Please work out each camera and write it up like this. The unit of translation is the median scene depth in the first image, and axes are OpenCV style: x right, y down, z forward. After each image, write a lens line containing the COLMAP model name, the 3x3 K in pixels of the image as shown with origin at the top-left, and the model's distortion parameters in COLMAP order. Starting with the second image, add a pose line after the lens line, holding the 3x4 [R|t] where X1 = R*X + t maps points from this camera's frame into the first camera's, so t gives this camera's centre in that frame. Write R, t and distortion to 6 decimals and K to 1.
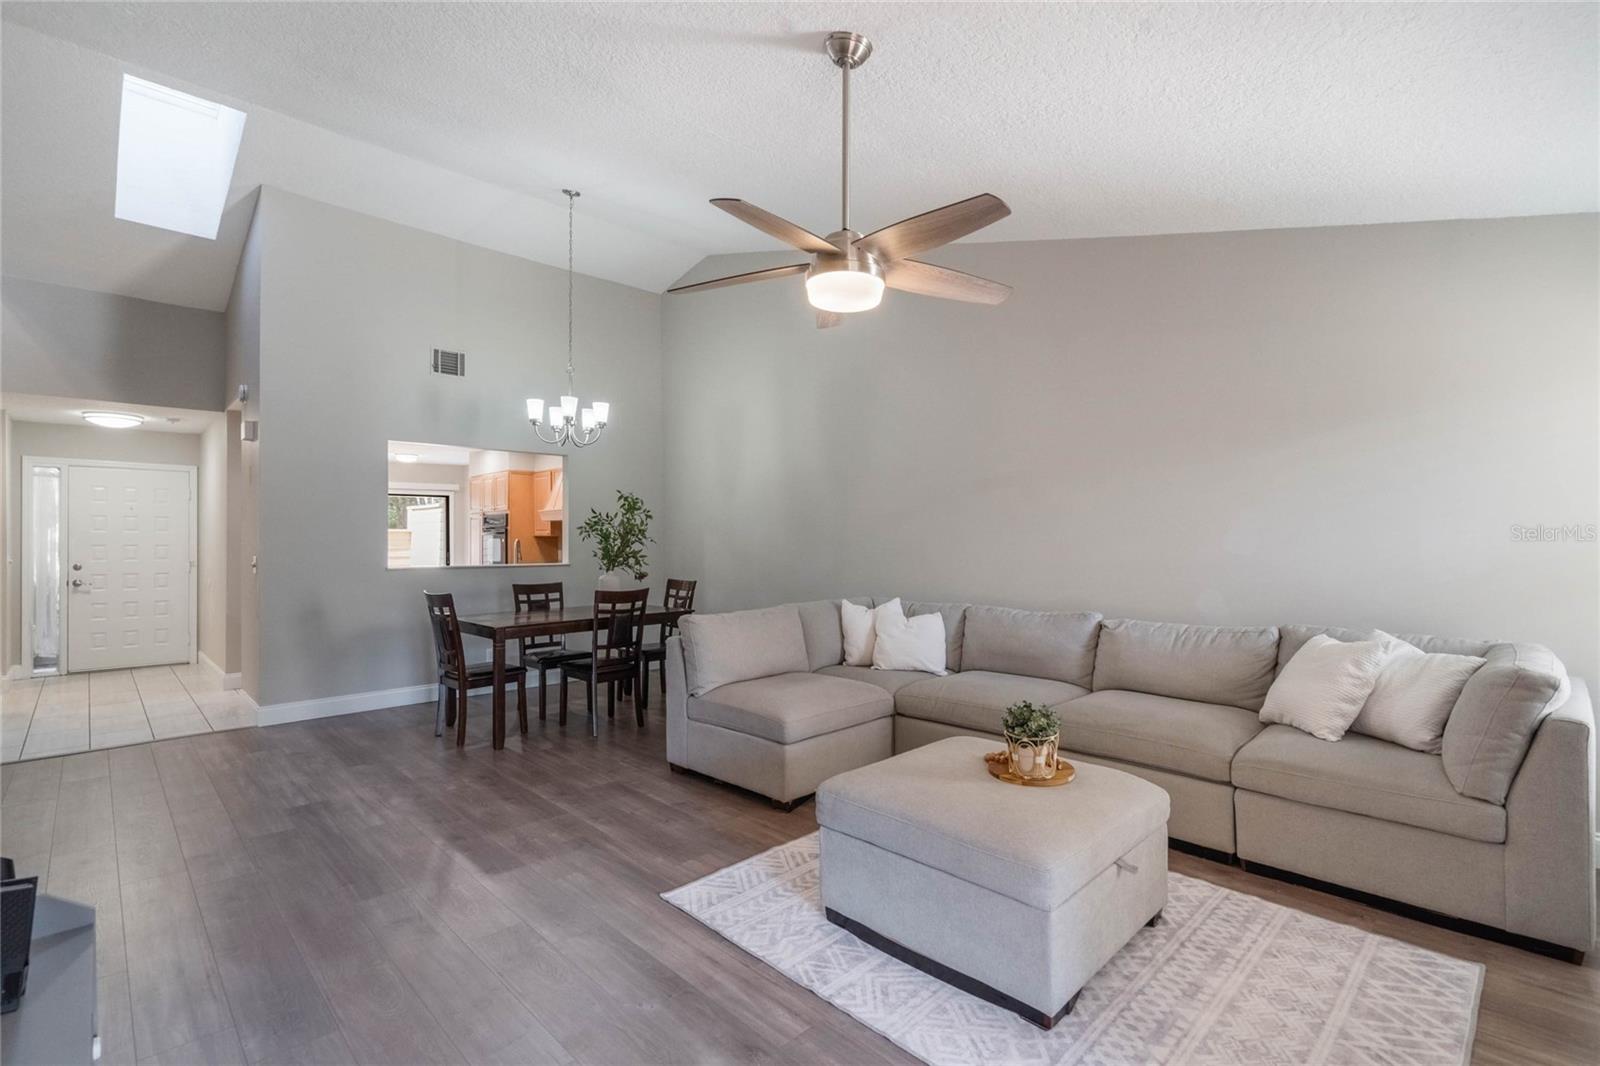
lens RADIAL K [[732.9, 0, 792.0], [0, 732.9, 532.0], [0, 0, 1]] dist [-0.009749, 0.003350]
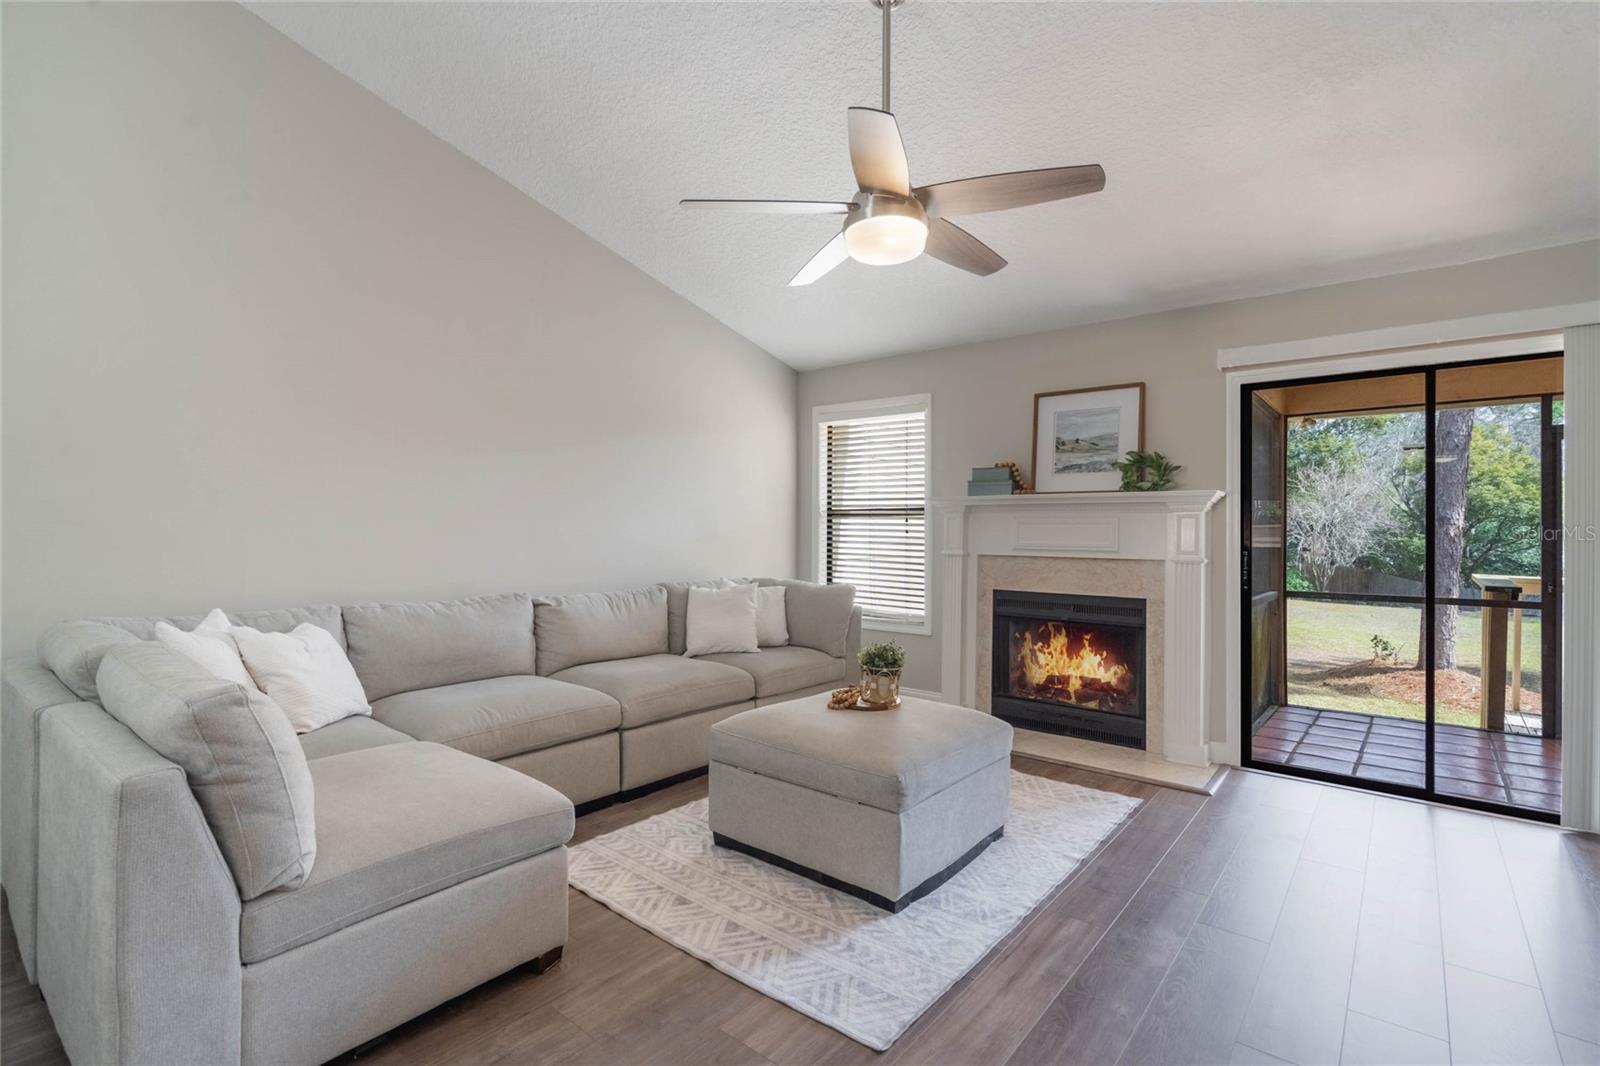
lens RADIAL K [[732.9, 0, 810.6], [0, 732.9, 531.7], [0, 0, 1]] dist [-0.009749, 0.003350]
pose [[-0.107943, 0.010906, 0.994097, -0.821992], [-0.006239, 0.999913, -0.011647, 0.061125], [-0.994137, -0.007459, -0.107866, 1.161248]]
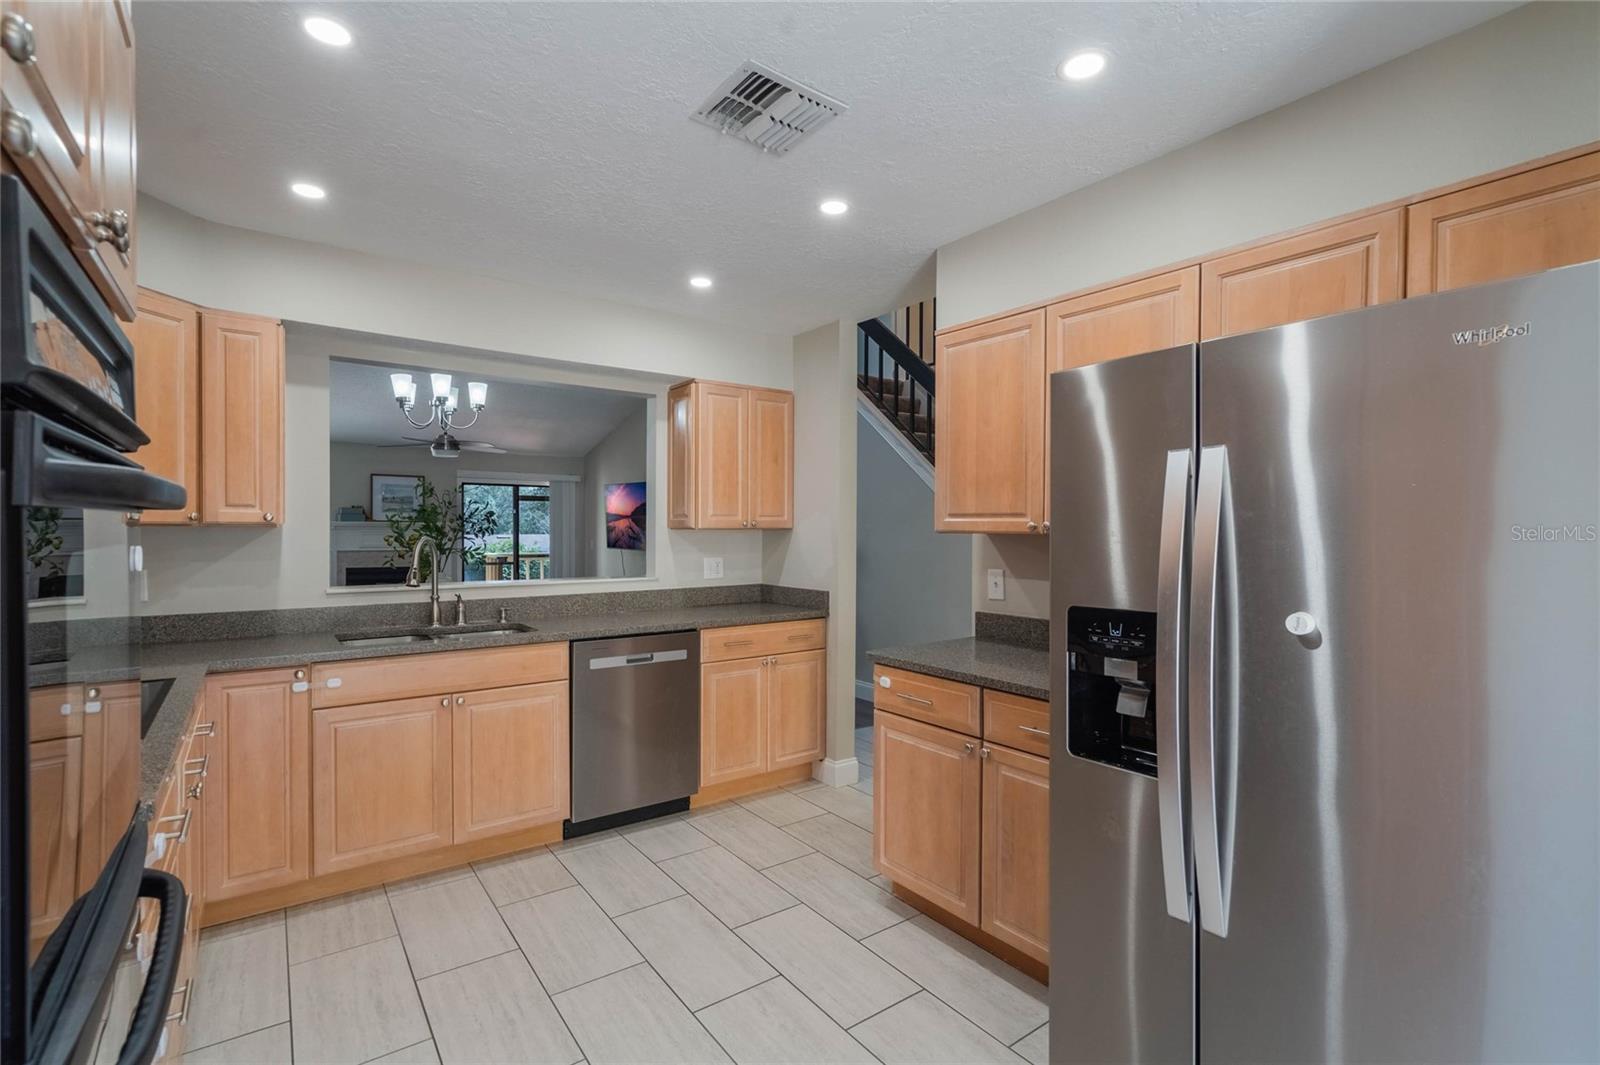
lens RADIAL K [[732.9, 0, 810.8], [0, 732.9, 535.7], [0, 0, 1]] dist [-0.009749, 0.003350]
pose [[-0.995067, 0.004591, 0.099102, -1.648586], [0.005148, 0.999972, 0.005368, 0.015623], [-0.099075, 0.005851, -0.995063, 3.717342]]
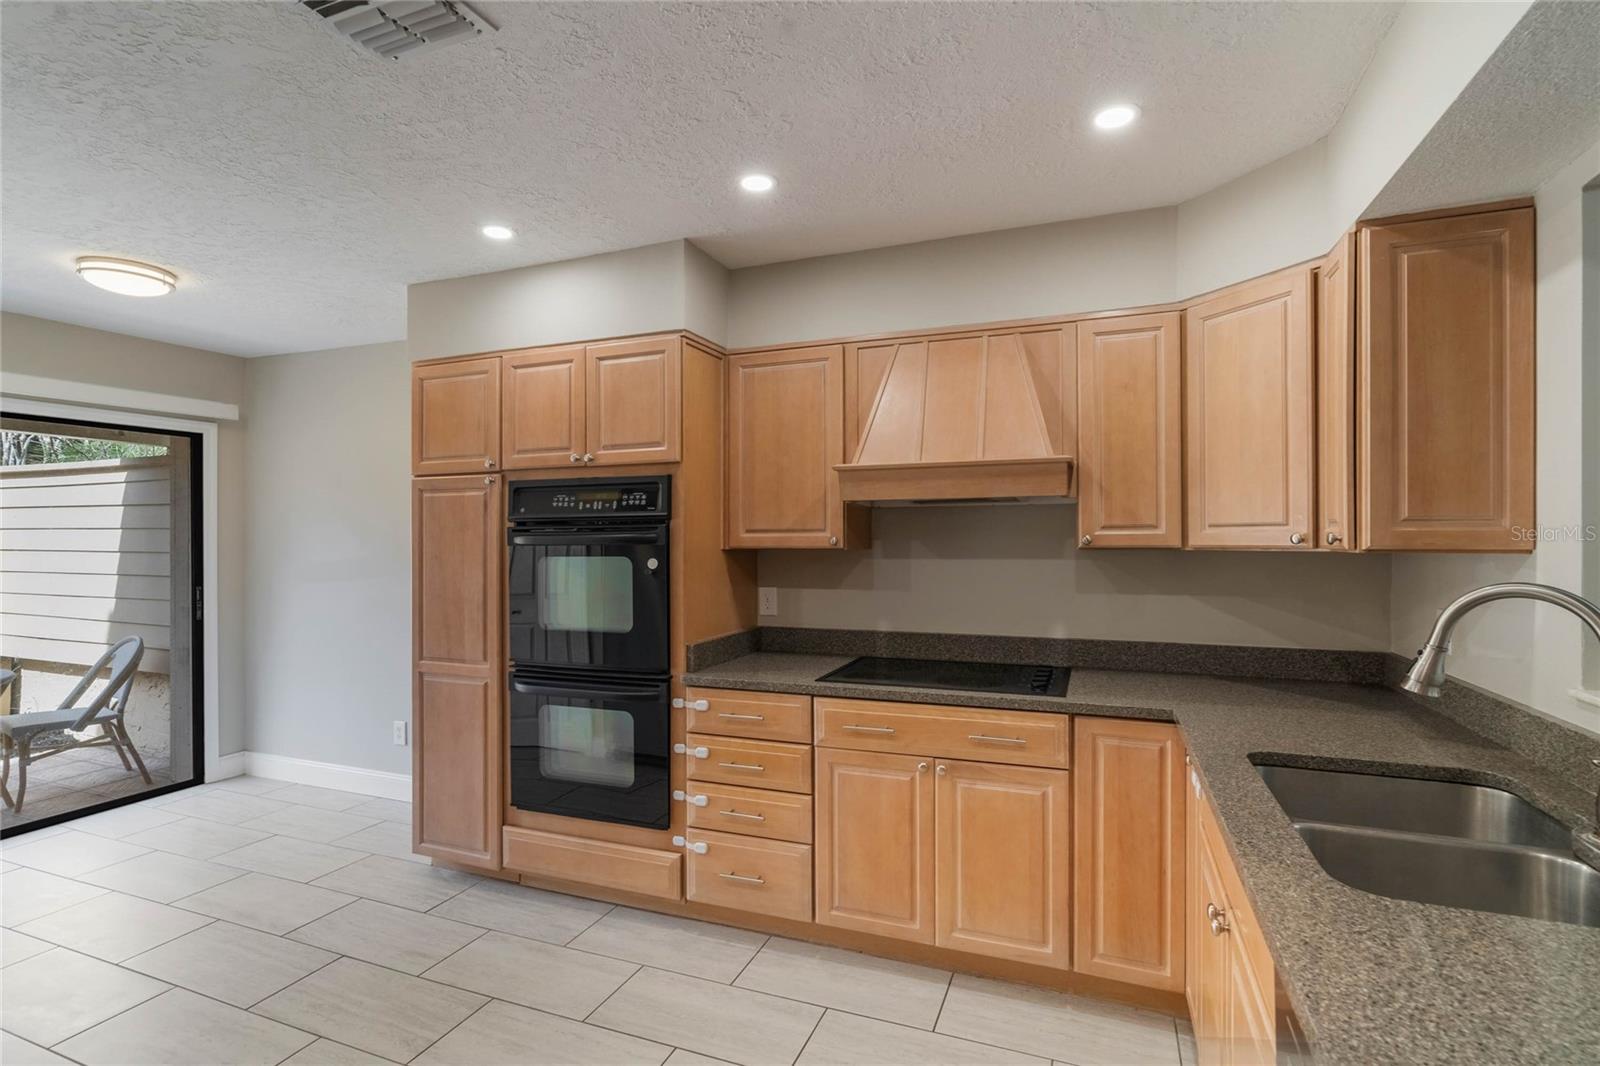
lens RADIAL K [[732.9, 0, 849.0], [0, 732.9, 539.4], [0, 0, 1]] dist [-0.009749, 0.003350]
pose [[0.872913, 0.011357, 0.487744, -1.511672], [-0.008743, 0.999933, -0.007637, 0.002874], [-0.487798, 0.002402, 0.872953, 2.495874]]
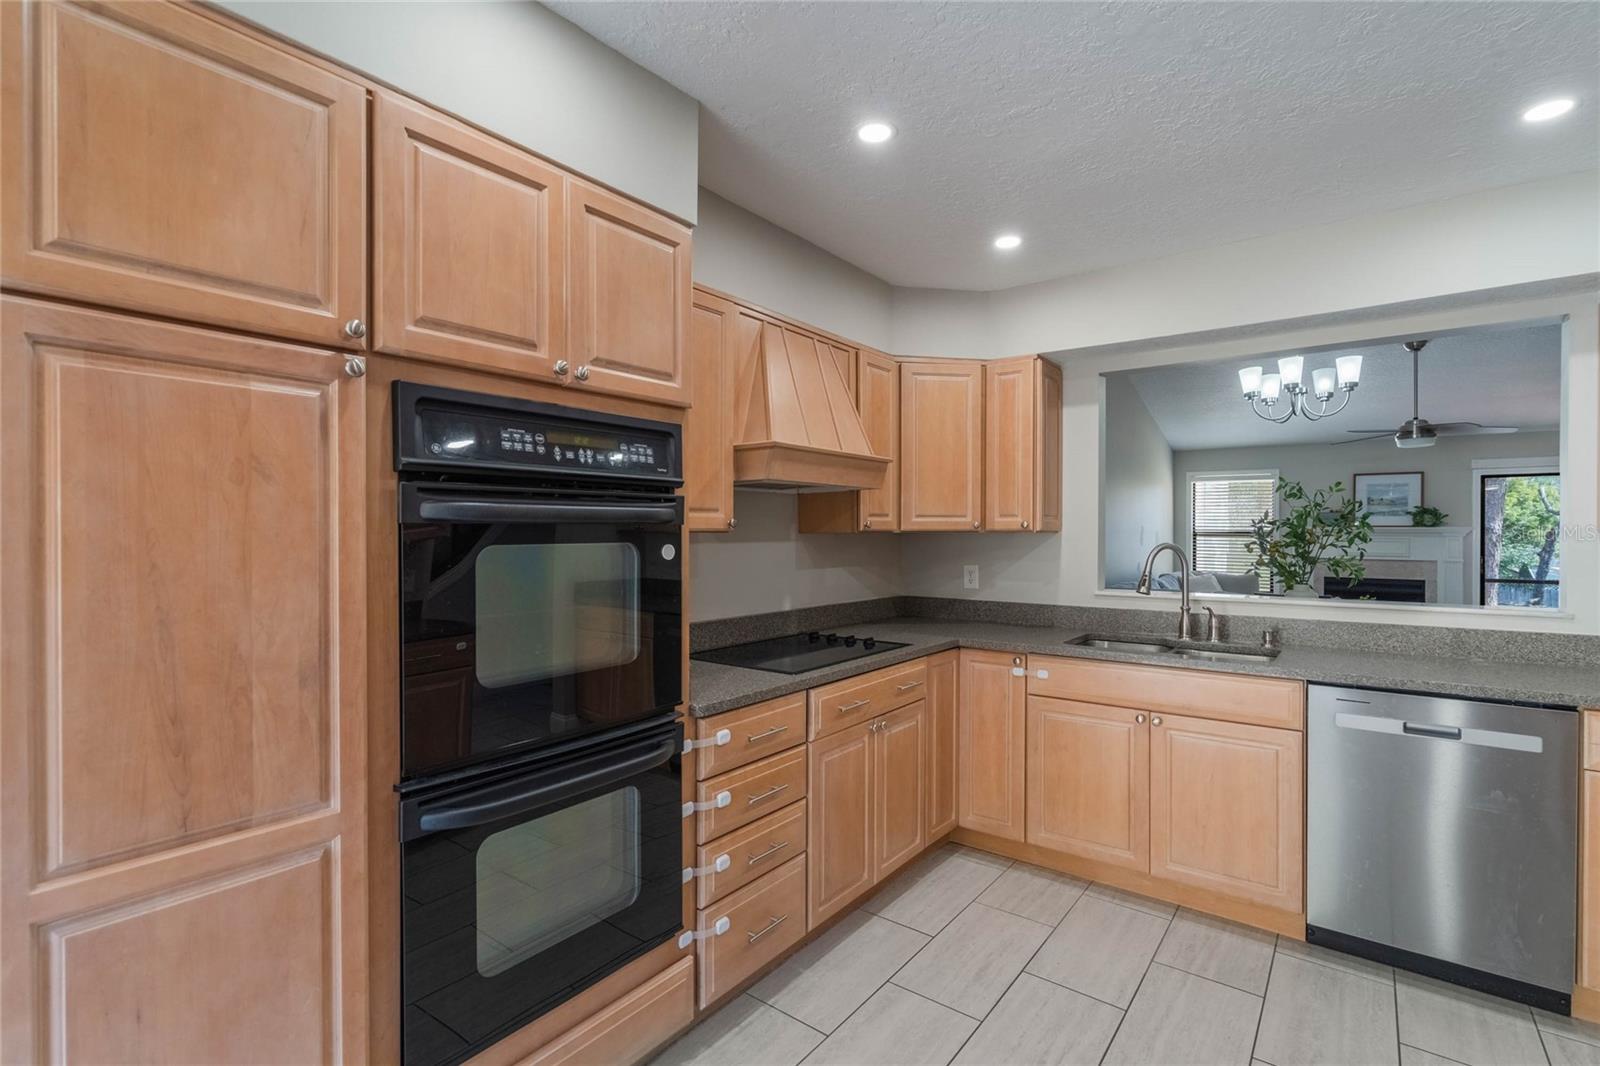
lens RADIAL K [[732.9, 0, 791.8], [0, 732.9, 534.1], [0, 0, 1]] dist [-0.009749, 0.003350]
pose [[-0.172481, 0.006862, 0.984989, -1.896150], [-0.002765, 0.999968, -0.007450, 0.016807], [-0.985009, -0.004008, -0.172457, 3.389009]]
